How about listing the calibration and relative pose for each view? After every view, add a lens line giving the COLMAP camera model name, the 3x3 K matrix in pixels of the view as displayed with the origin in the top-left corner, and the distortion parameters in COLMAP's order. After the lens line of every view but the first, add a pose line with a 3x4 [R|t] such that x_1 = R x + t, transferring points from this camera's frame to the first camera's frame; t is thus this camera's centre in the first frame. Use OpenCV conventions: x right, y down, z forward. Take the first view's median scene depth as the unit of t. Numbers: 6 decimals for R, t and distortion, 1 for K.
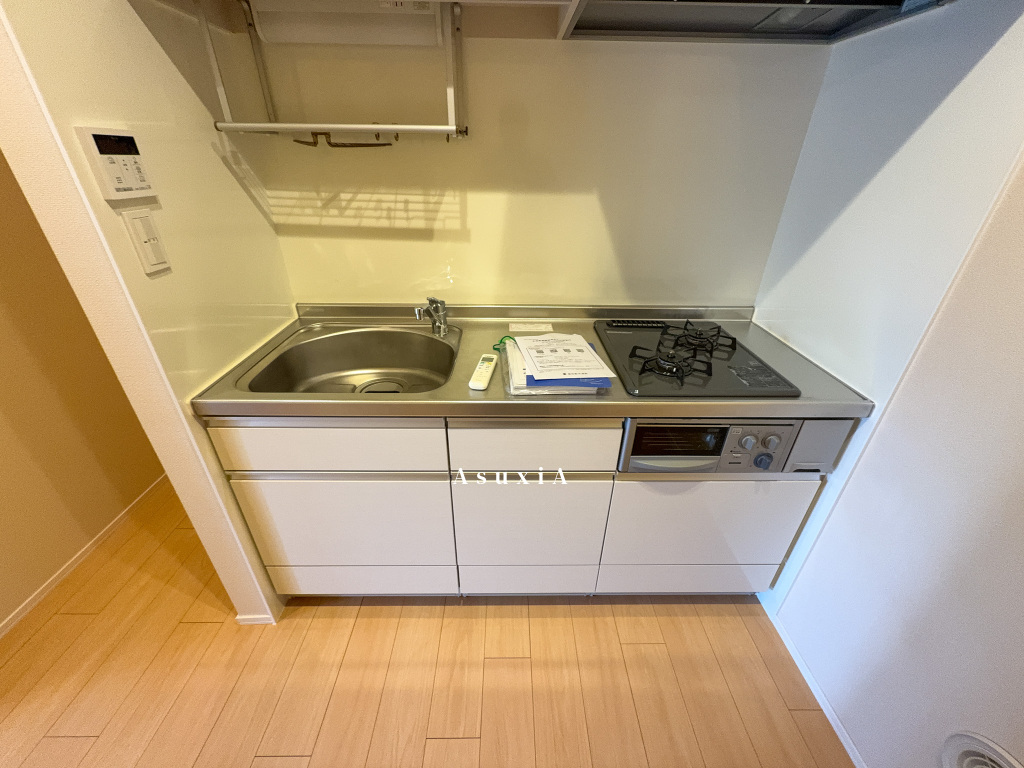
lens RADIAL K [[418.9, 0, 512.5], [0, 418.9, 380.6], [0, 0, 1]] dist [0.000253, -0.000278]
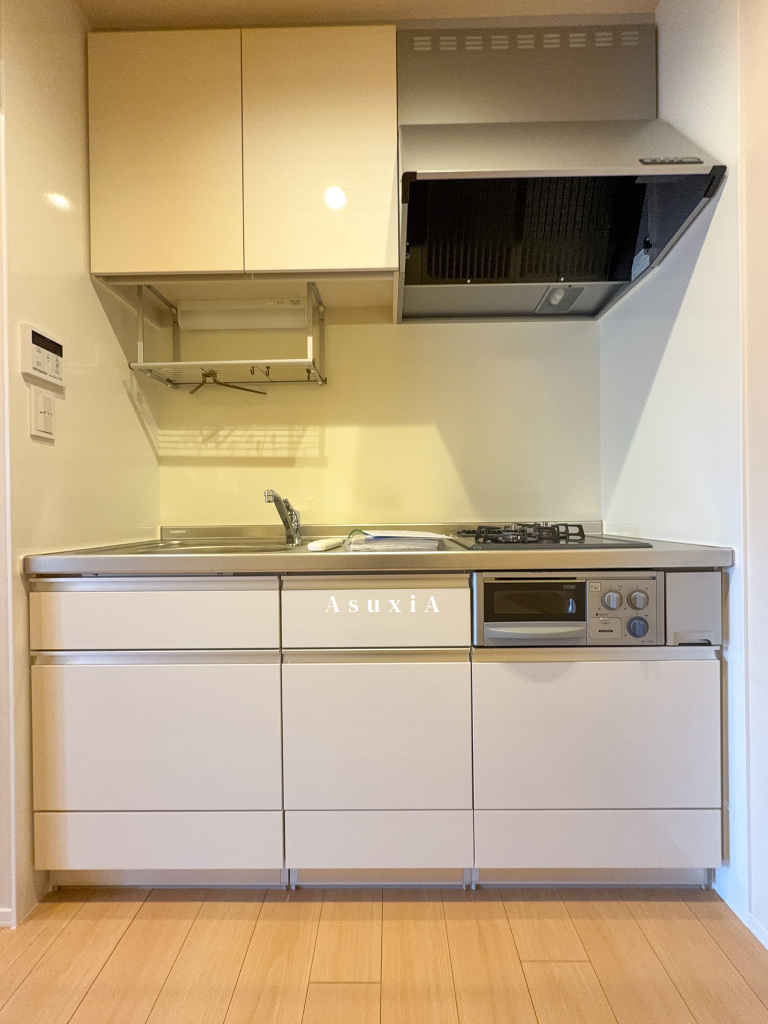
lens RADIAL K [[418.9, 0, 385.4], [0, 418.9, 506.0], [0, 0, 1]] dist [0.000253, -0.000278]
pose [[0.999320, -0.027661, -0.024381, 0.091606], [0.012267, 0.872971, -0.487618, 0.356506], [0.034772, 0.486987, 0.872717, 0.087172]]
